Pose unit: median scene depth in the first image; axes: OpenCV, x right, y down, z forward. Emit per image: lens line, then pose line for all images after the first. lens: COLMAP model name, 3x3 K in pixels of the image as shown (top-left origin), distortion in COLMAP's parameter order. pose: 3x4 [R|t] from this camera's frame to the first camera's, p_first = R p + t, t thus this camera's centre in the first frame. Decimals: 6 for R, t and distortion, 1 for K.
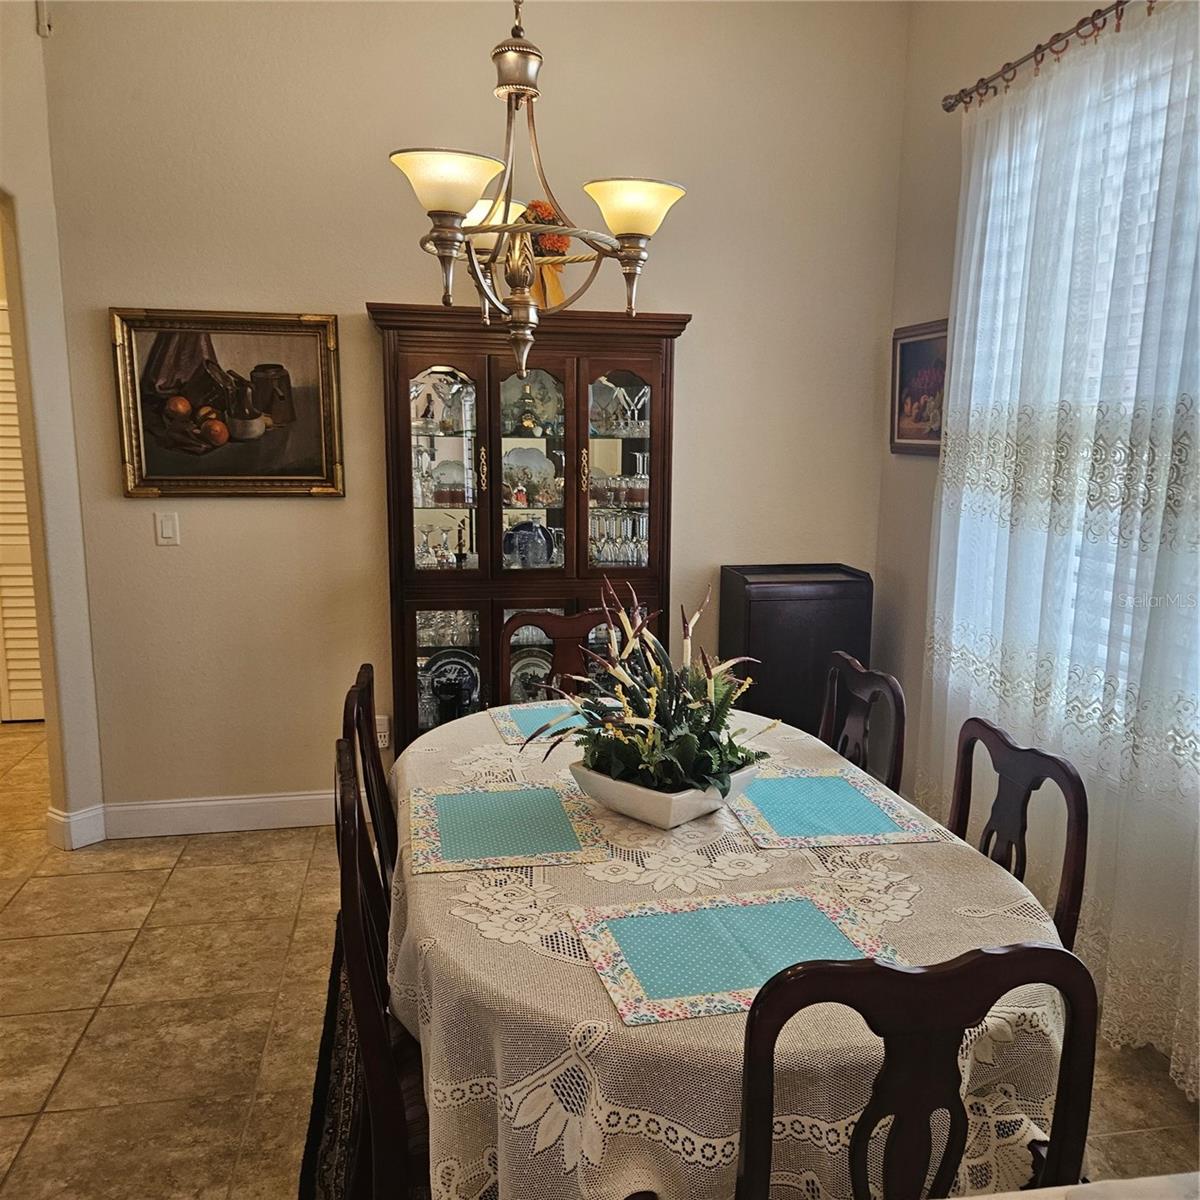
lens RADIAL K [[1072.7, 0, 589.0], [0, 1072.7, 599.8], [0, 0, 1]] dist [0.084465, -0.072543]
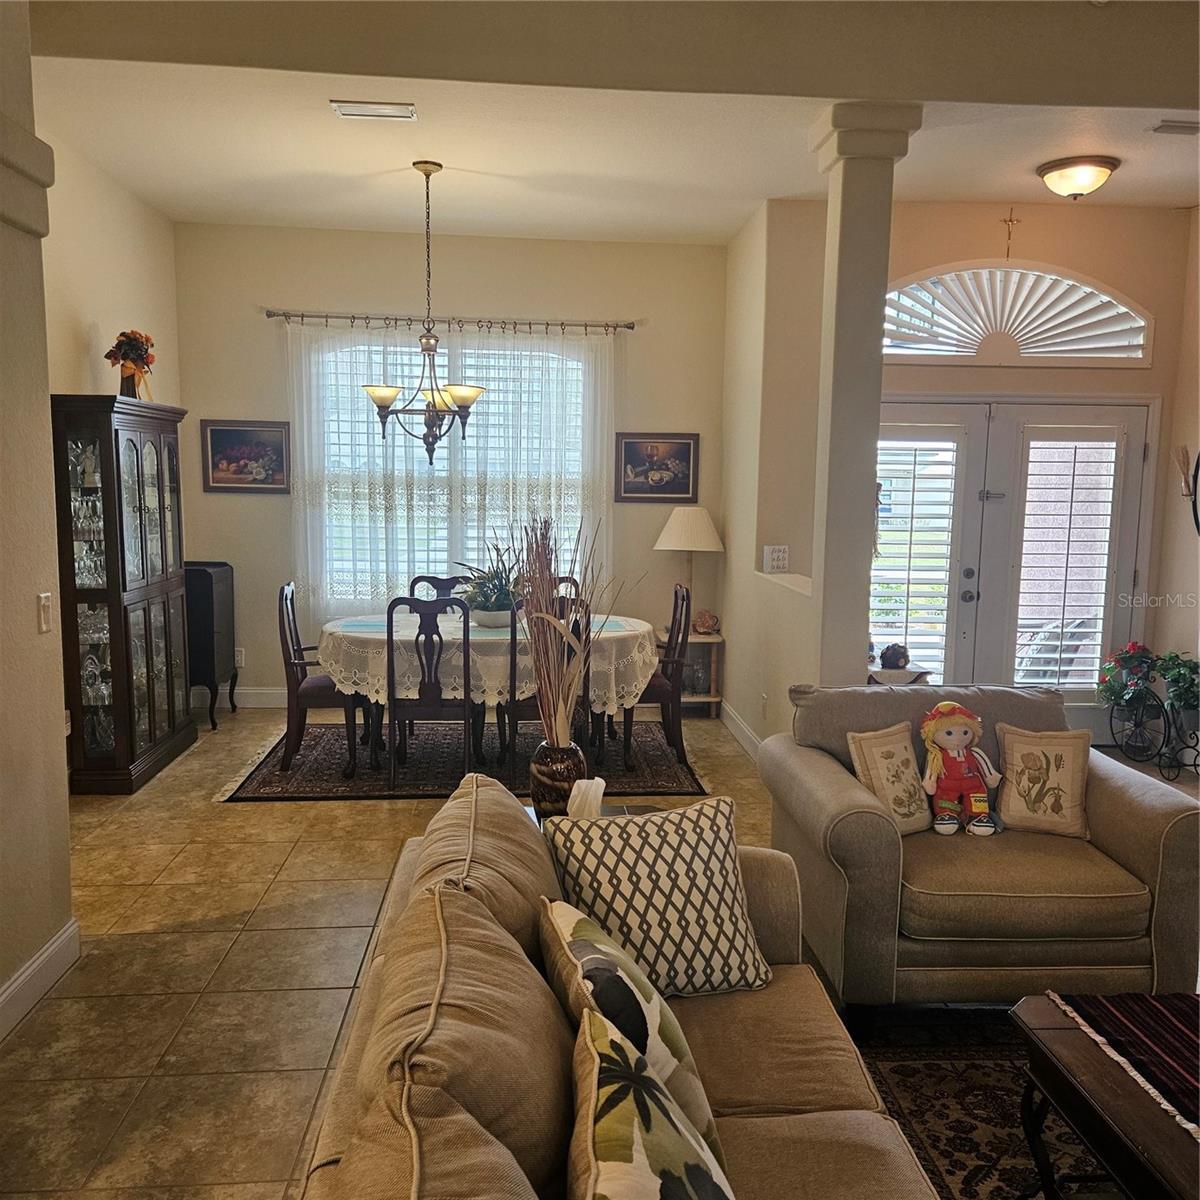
lens RADIAL K [[1071.0, 0, 601.4], [0, 1071.0, 585.4], [0, 0, 1]] dist [0.085189, -0.067120]
pose [[0.118767, -0.113173, 0.986451, -1.618890], [0.156967, 0.983130, 0.093894, -0.068136], [-0.980437, 0.143689, 0.134528, 0.239165]]
